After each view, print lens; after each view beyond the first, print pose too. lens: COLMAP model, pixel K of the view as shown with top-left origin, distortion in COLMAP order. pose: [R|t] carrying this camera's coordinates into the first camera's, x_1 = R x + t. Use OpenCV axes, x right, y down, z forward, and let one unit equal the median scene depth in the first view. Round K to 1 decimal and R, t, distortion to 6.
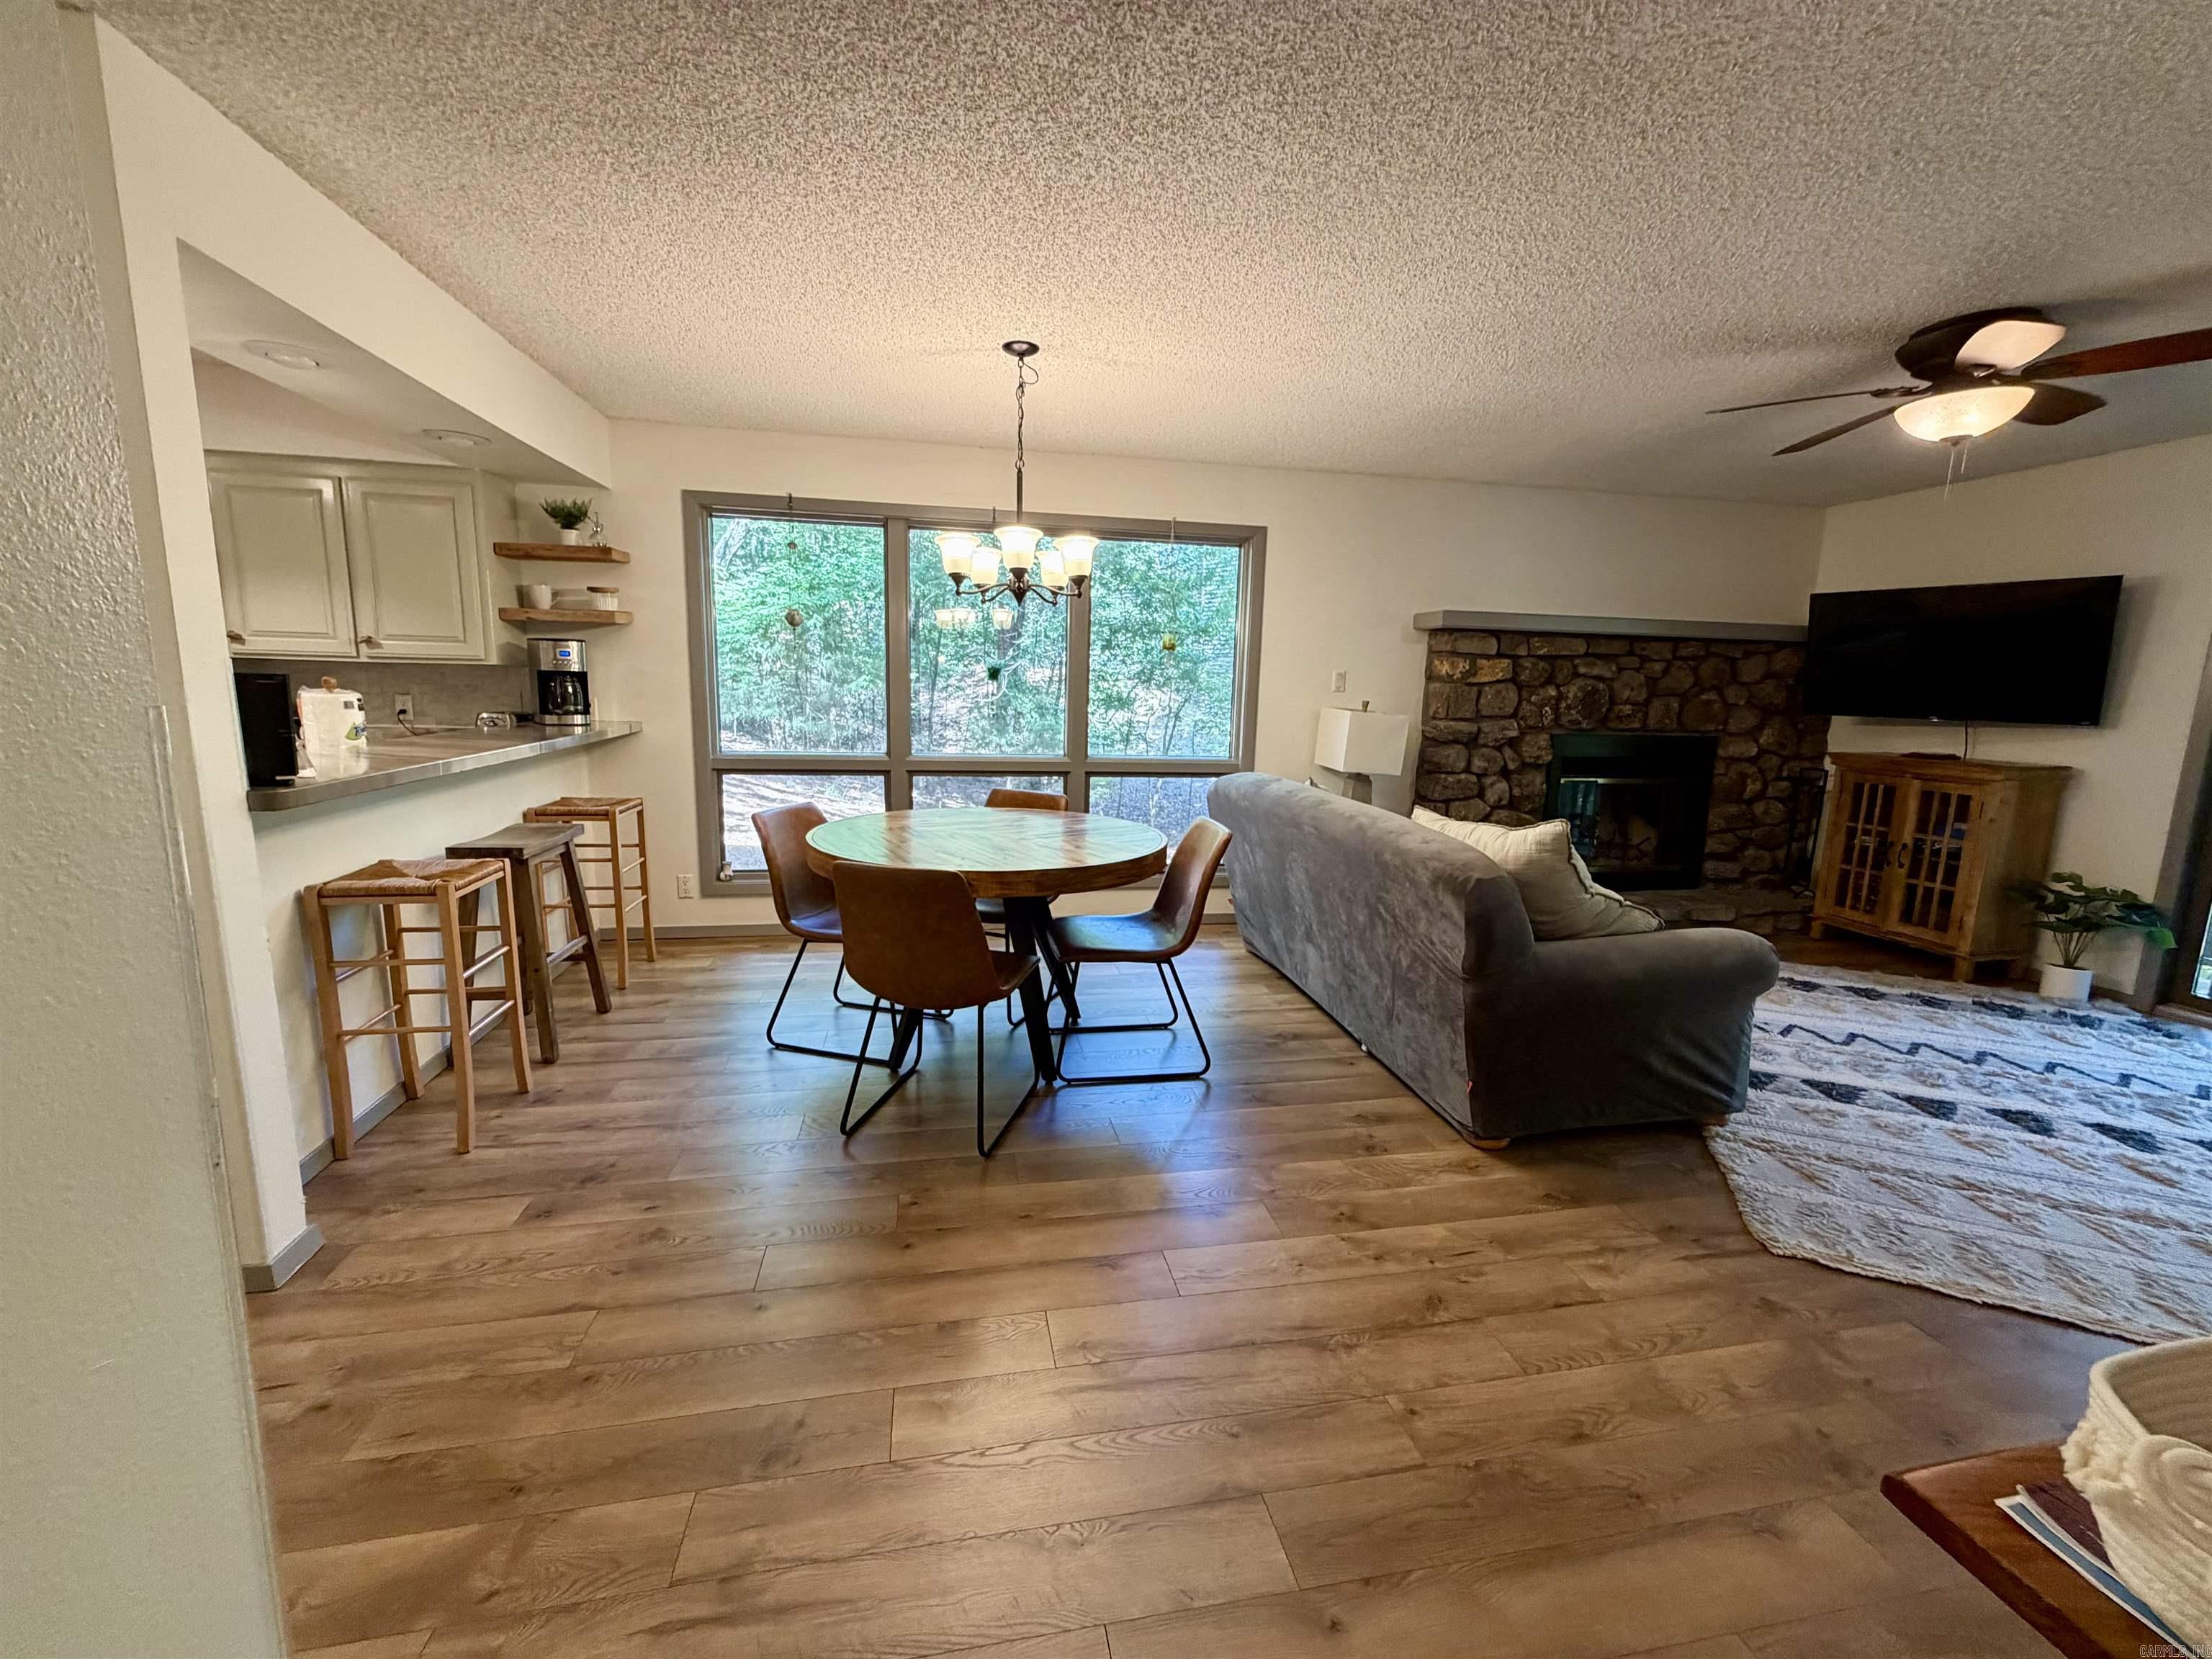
lens RADIAL K [[881.6, 0, 1101.2], [0, 881.6, 827.7], [0, 0, 1]] dist [0.003014, 0.000694]
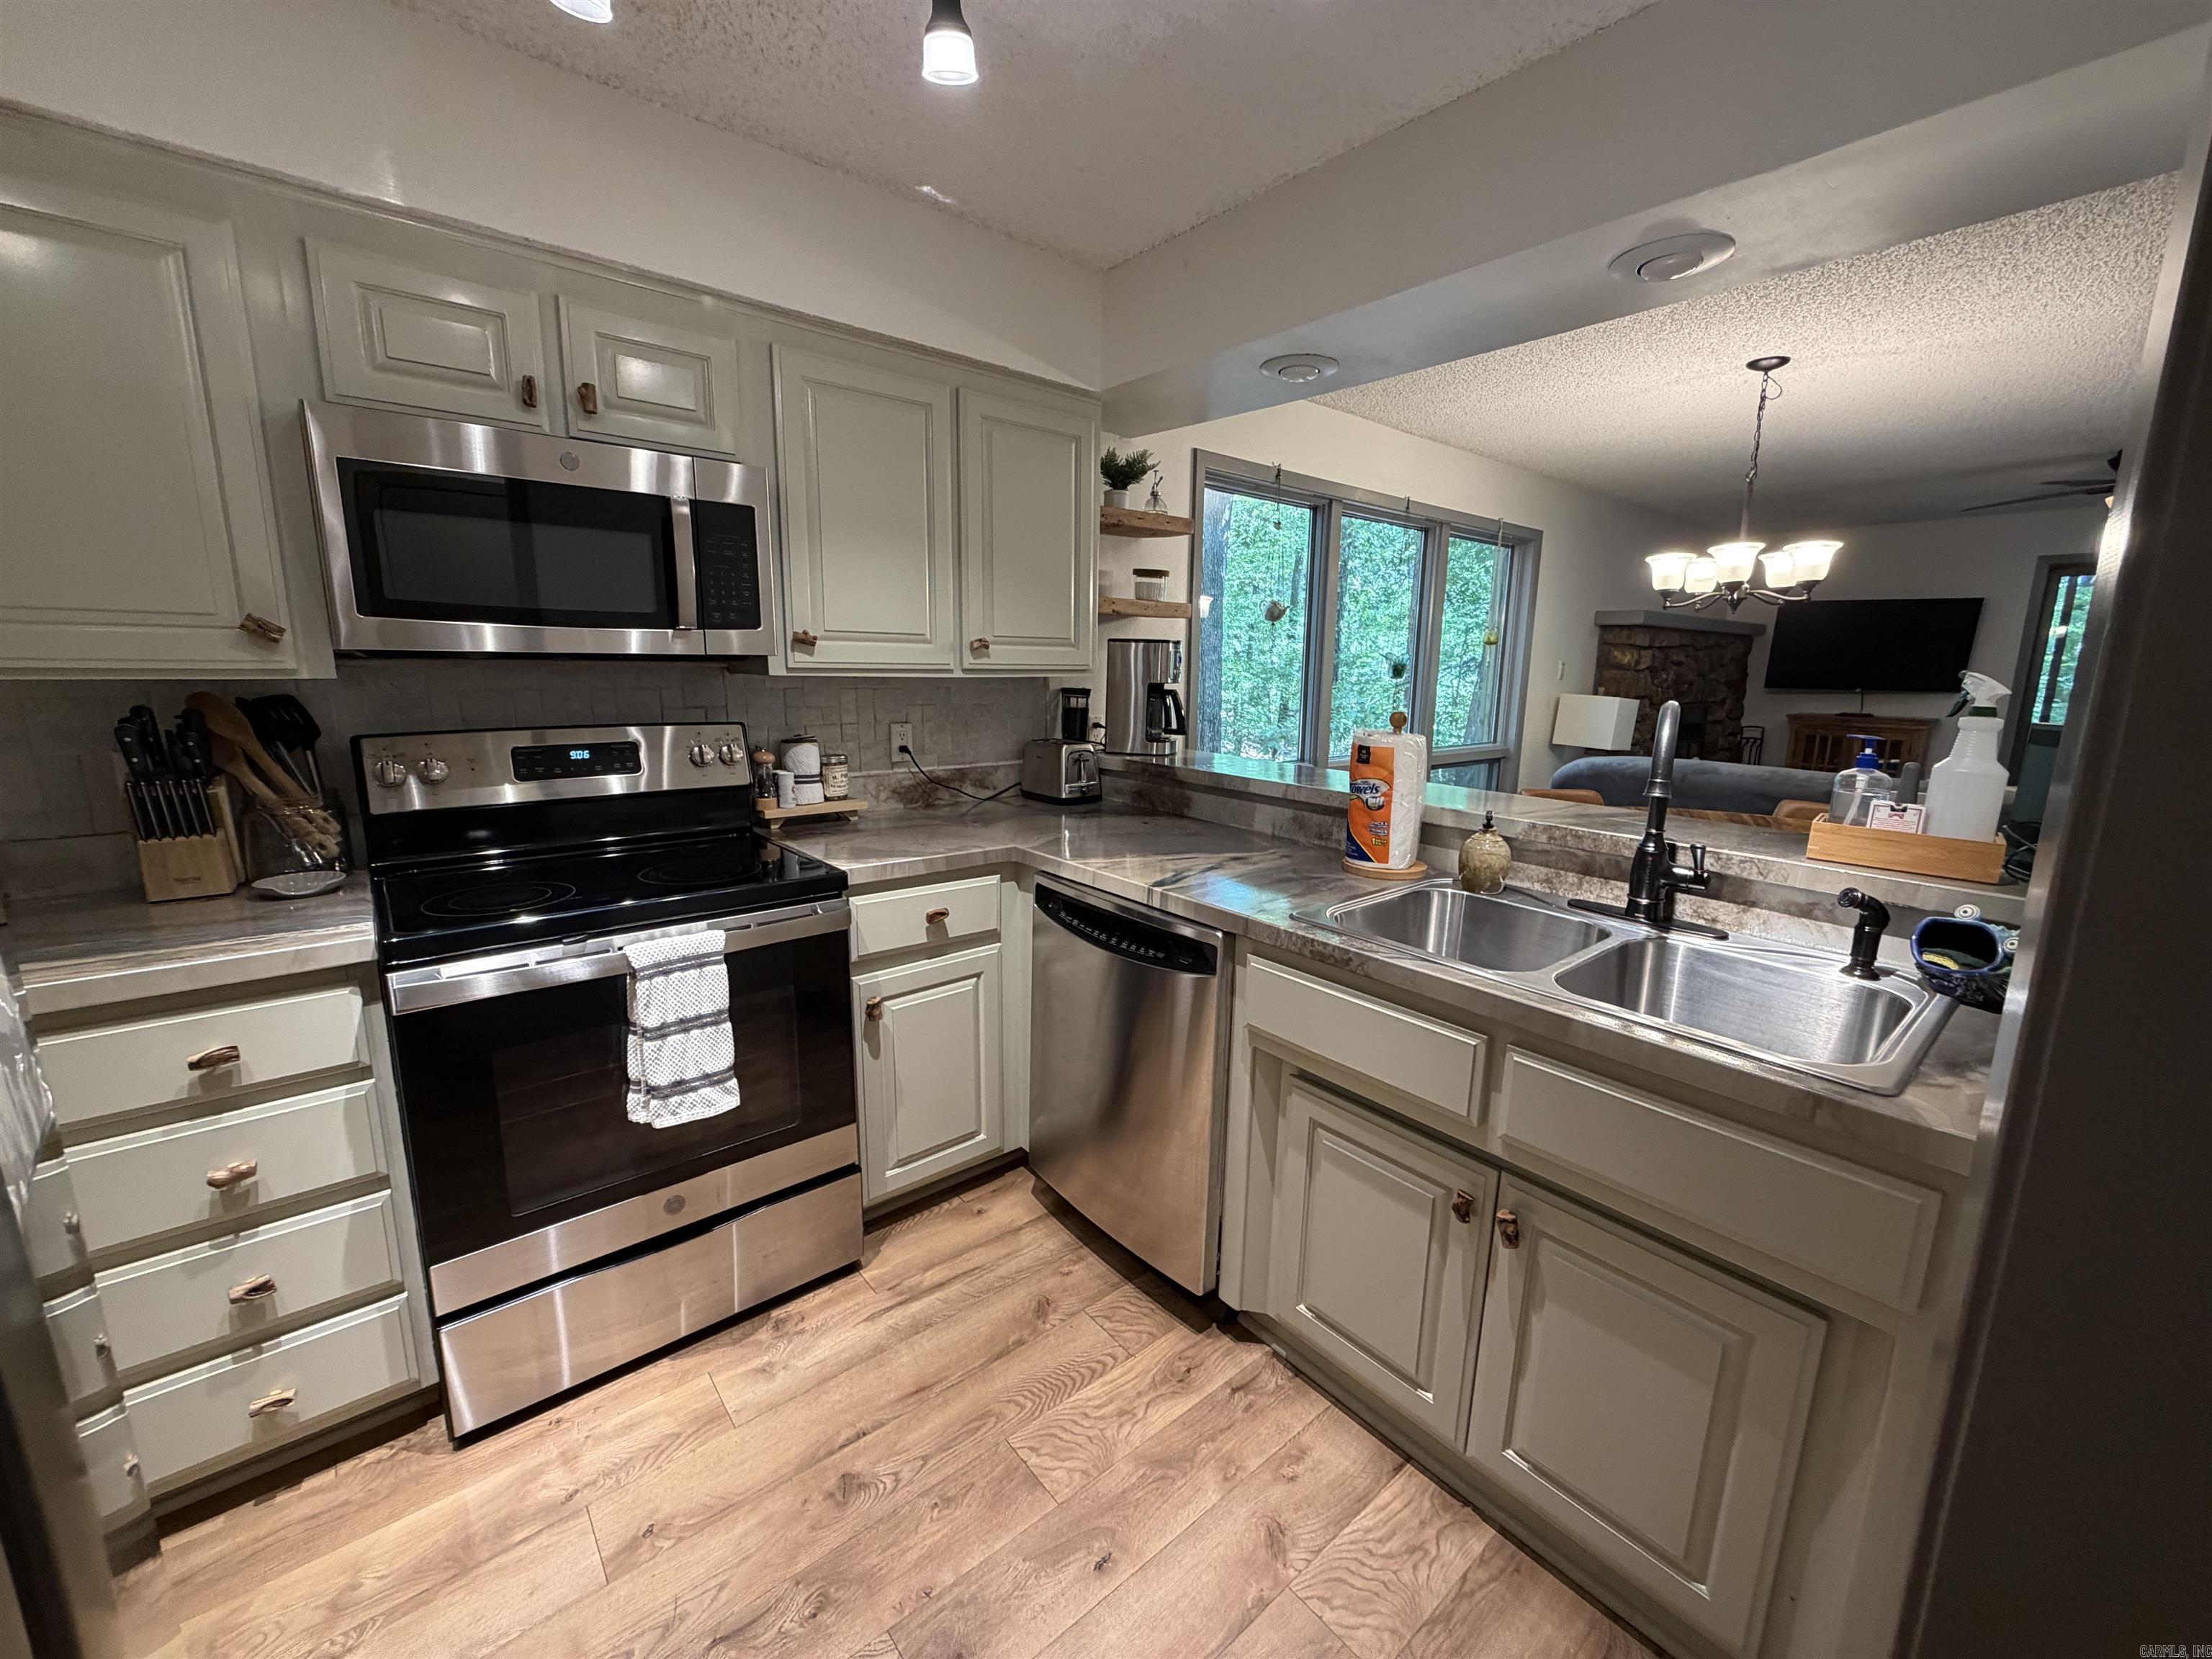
lens RADIAL K [[881.6, 0, 1109.5], [0, 881.6, 825.6], [0, 0, 1]] dist [0.003014, 0.000694]
pose [[0.870490, -0.103070, 0.481274, -0.891859], [0.088589, 0.994669, 0.052787, -0.087048], [-0.484148, -0.003315, 0.874980, 0.316730]]
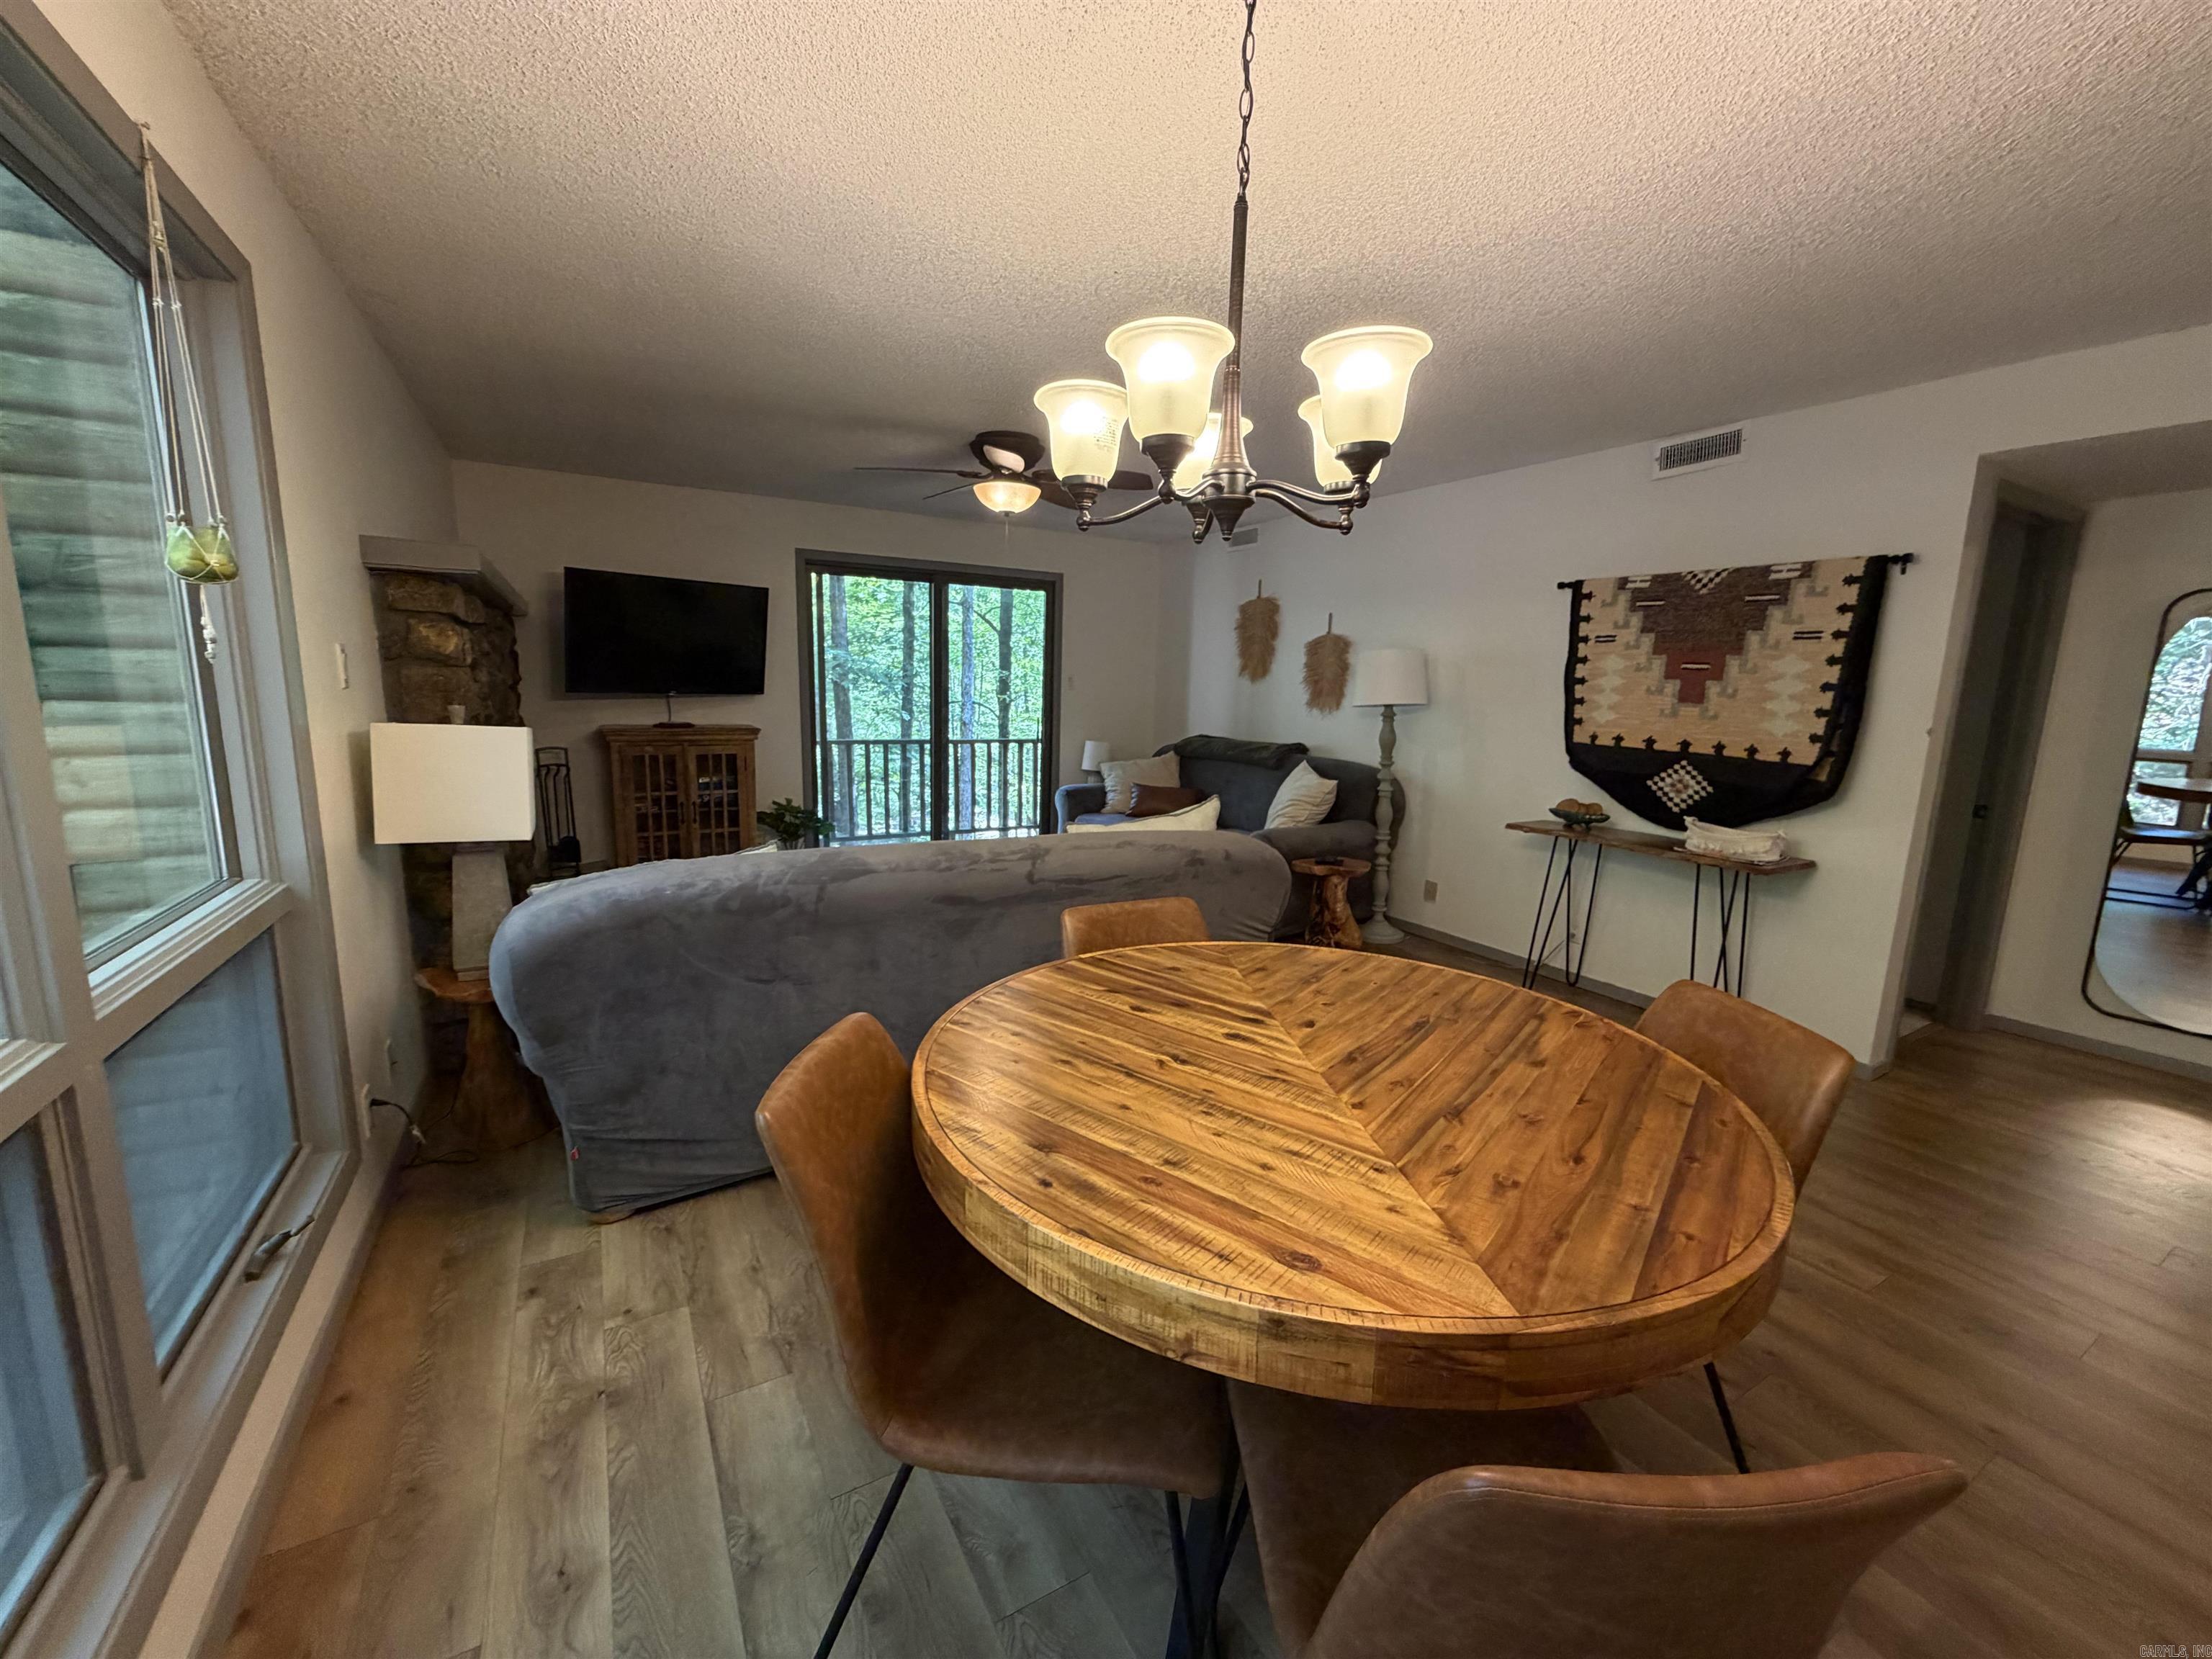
lens RADIAL K [[881.6, 0, 1104.4], [0, 881.6, 826.2], [0, 0, 1]] dist [0.003014, 0.000694]
pose [[-0.337289, -0.185948, 0.922854, -0.347918], [0.121032, 0.963597, 0.238393, -0.163714], [-0.933588, 0.192102, -0.302505, 0.865184]]
